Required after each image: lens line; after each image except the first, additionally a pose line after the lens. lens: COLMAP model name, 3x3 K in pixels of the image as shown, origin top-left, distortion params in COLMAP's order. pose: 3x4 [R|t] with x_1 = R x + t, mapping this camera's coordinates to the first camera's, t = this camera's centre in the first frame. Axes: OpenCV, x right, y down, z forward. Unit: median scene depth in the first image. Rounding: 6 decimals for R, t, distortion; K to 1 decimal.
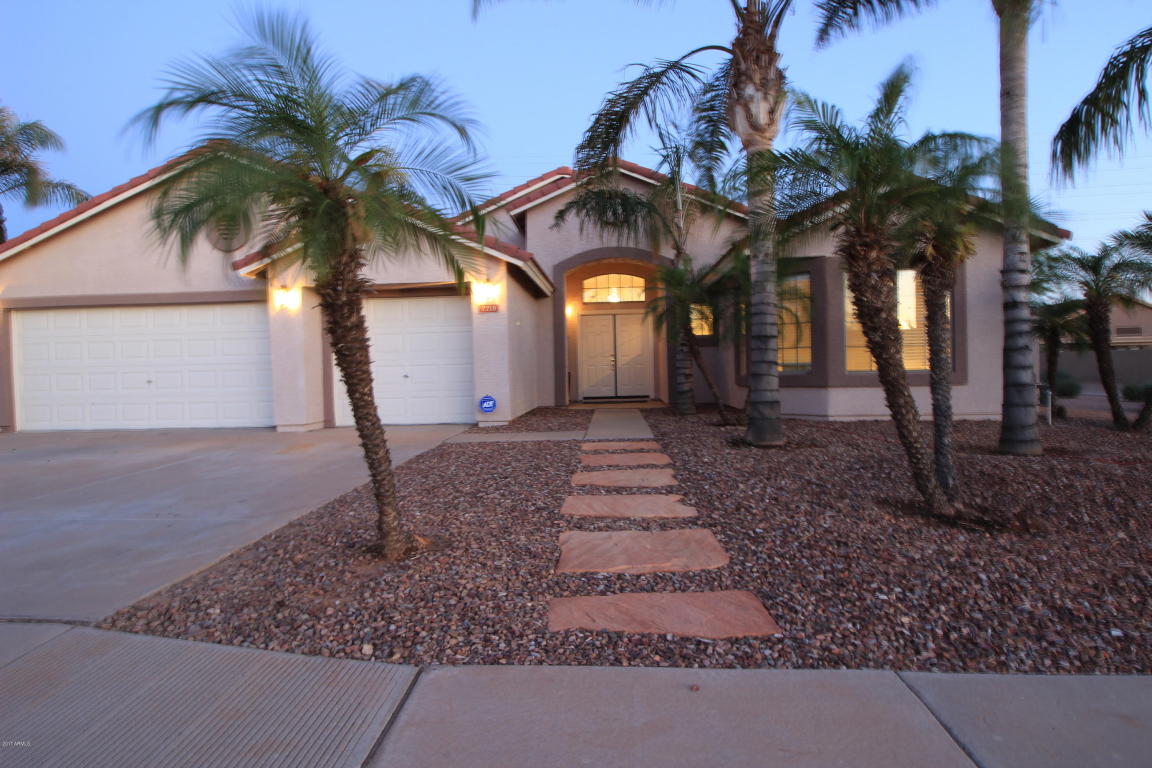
lens RADIAL K [[811.9, 0, 576.0], [0, 811.9, 384.0], [0, 0, 1]] dist [0.007164, 0.000181]
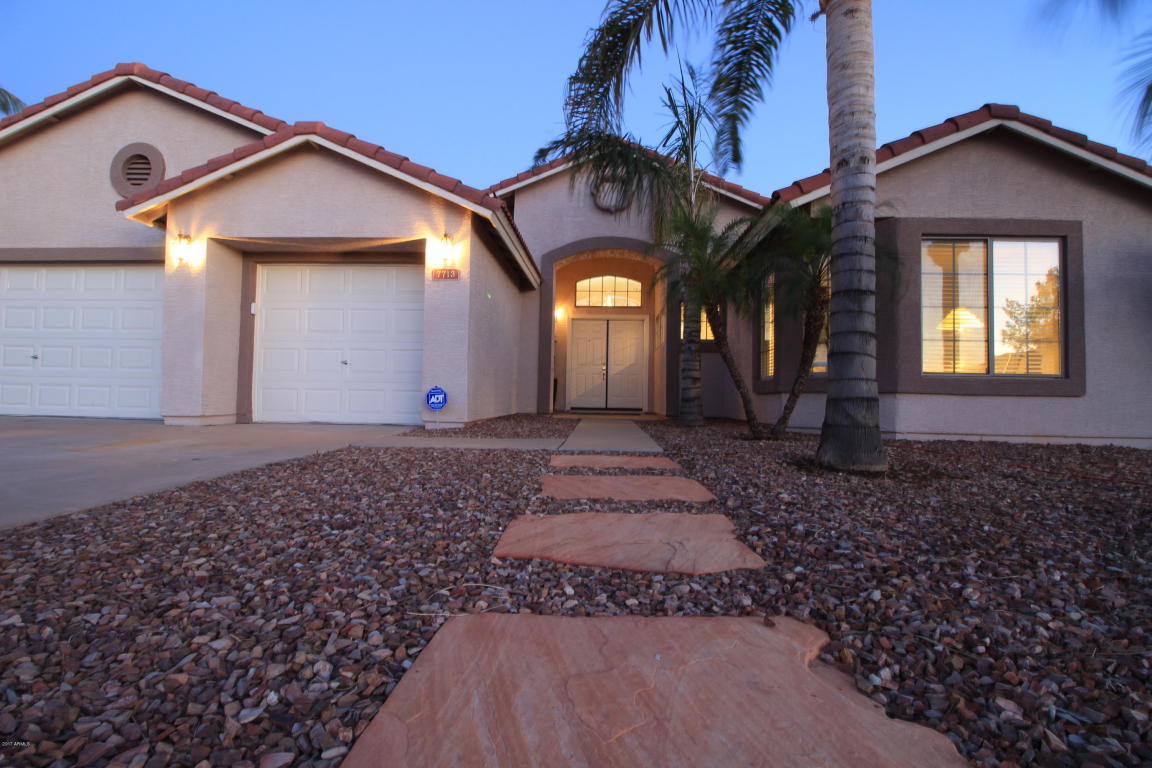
lens RADIAL K [[532.0, 0, 576.0], [0, 532.0, 384.0], [0, 0, 1]] dist [-0.002260, -0.010966]
pose [[0.999150, 0.040823, -0.005791, 0.021187], [-0.041120, 0.996892, -0.067204, 0.037238], [0.003029, 0.067385, 0.997722, 0.485129]]
